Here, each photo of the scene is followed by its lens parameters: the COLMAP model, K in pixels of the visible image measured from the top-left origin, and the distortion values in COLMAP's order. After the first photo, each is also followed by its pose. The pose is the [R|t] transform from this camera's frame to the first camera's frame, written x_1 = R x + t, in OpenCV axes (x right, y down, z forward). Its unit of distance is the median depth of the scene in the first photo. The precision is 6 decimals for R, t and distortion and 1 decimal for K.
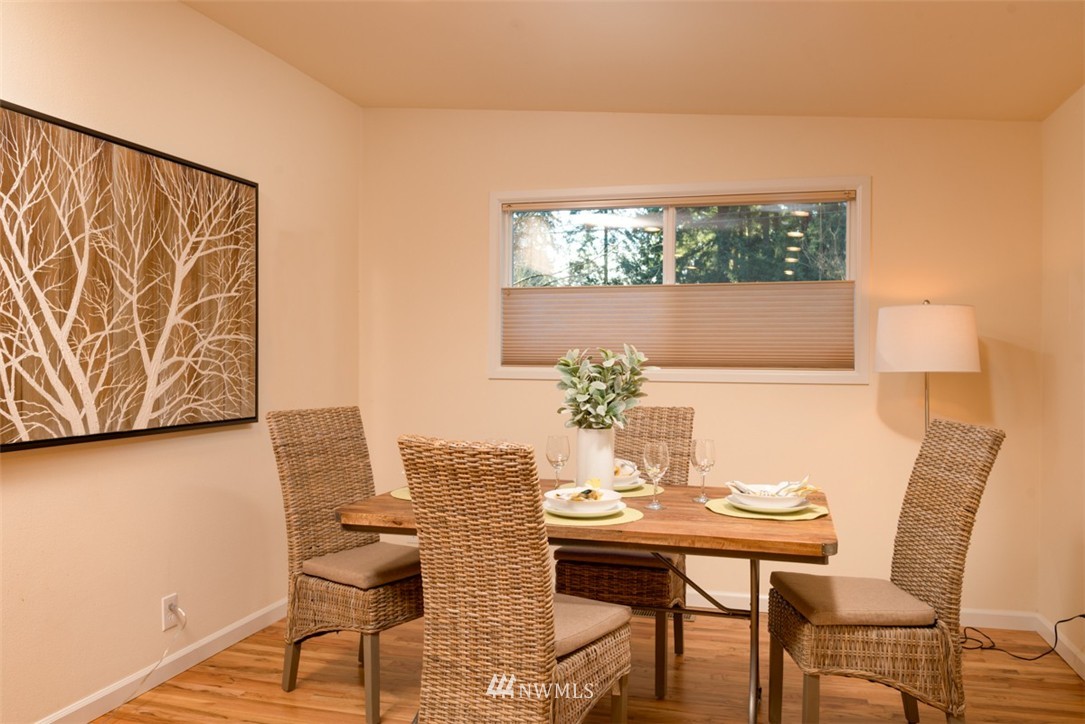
lens RADIAL K [[877.6, 0, 542.5], [0, 877.6, 362.0], [0, 0, 1]] dist [-0.004779, -0.003471]
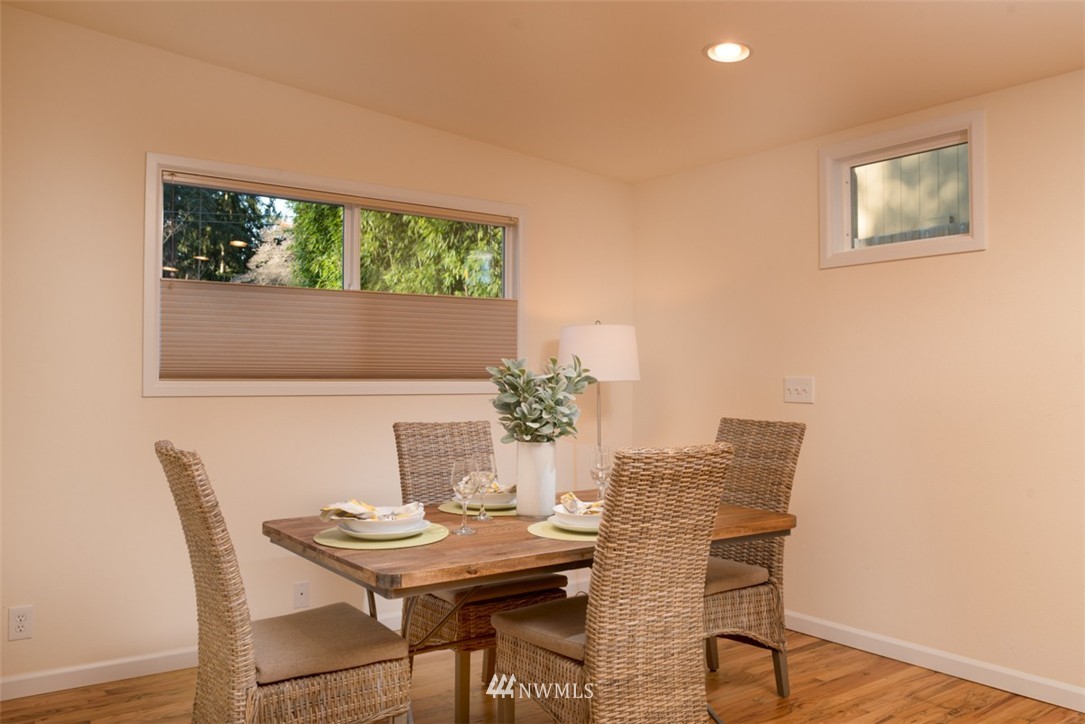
lens RADIAL K [[877.6, 0, 542.5], [0, 877.6, 362.0], [0, 0, 1]] dist [-0.004779, -0.003471]
pose [[0.647637, 0.008678, 0.761900, -0.455207], [0.006856, 0.999828, -0.017216, 0.004668], [-0.761918, 0.016374, 0.647466, 0.269084]]
